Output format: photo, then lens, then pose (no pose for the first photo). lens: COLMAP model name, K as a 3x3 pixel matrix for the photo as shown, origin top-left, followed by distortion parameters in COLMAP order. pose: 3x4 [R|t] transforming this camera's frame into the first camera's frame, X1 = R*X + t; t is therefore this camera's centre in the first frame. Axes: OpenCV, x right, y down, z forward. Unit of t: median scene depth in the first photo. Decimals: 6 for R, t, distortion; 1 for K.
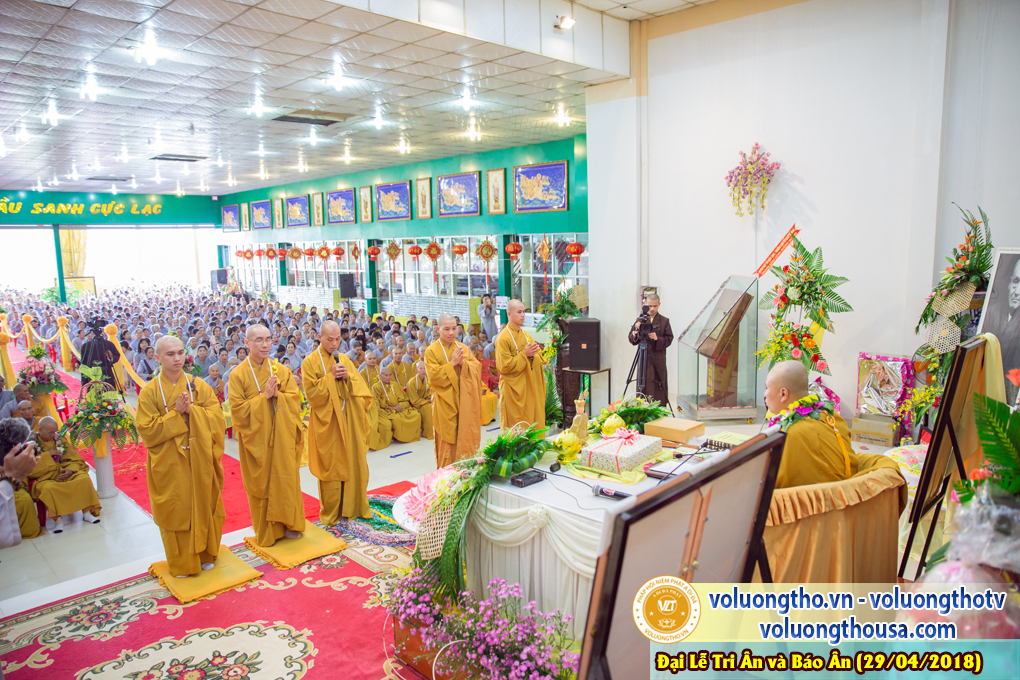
lens RADIAL K [[701.6, 0, 510.0], [0, 701.6, 340.0], [0, 0, 1]] dist [-0.116340, 0.080154]
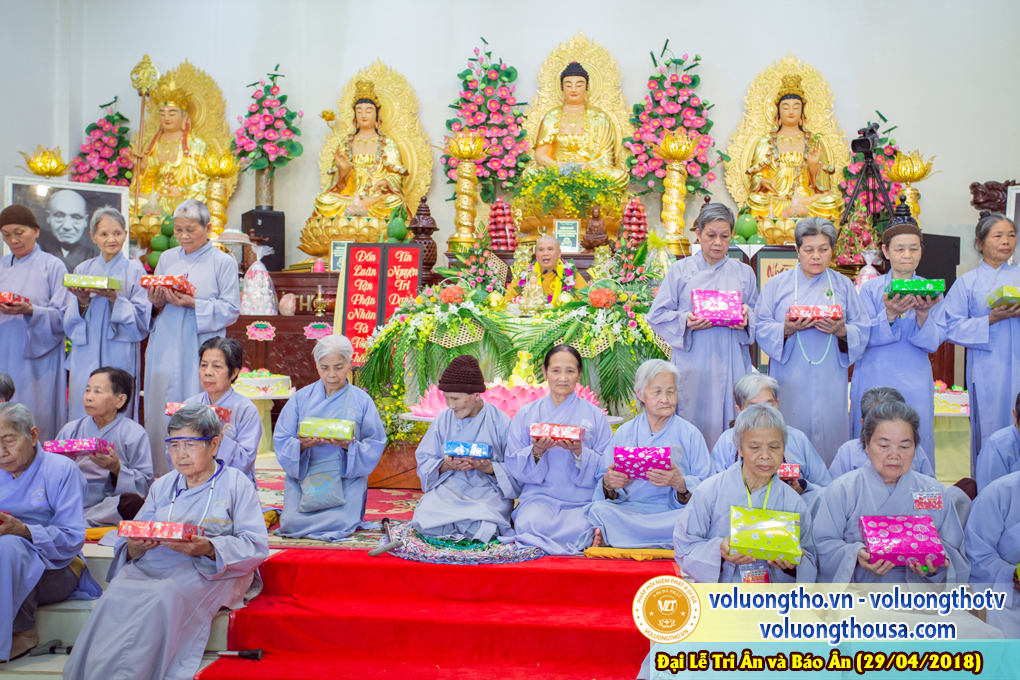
lens RADIAL K [[1100.6, 0, 510.0], [0, 1100.6, 340.0], [0, 0, 1]] dist [0.005460, 0.135981]
pose [[-0.620940, 0.018324, 0.783644, -0.666986], [0.099262, 0.993517, 0.055421, 0.049600], [-0.777548, 0.112199, -0.618733, 1.151067]]
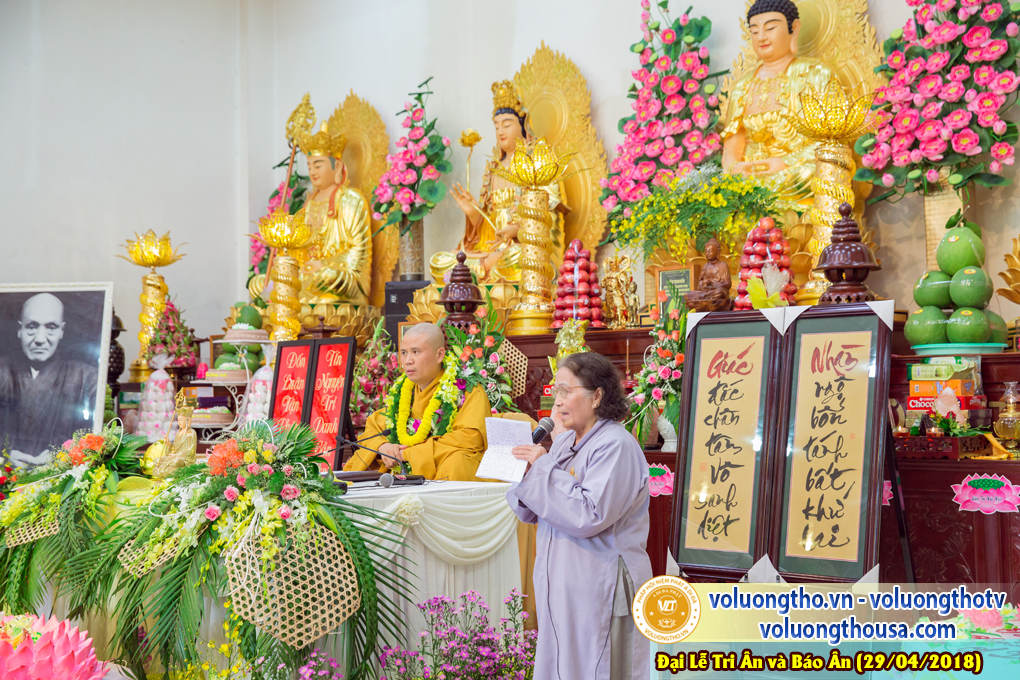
lens RADIAL K [[1345.9, 0, 510.0], [0, 1345.9, 340.0], [0, 0, 1]] dist [0.080231, 0.039540]
pose [[-0.027469, 0.065015, 0.997506, -0.612436], [0.147354, 0.987245, -0.060289, 0.076971], [-0.988702, 0.145330, -0.036698, 0.406338]]
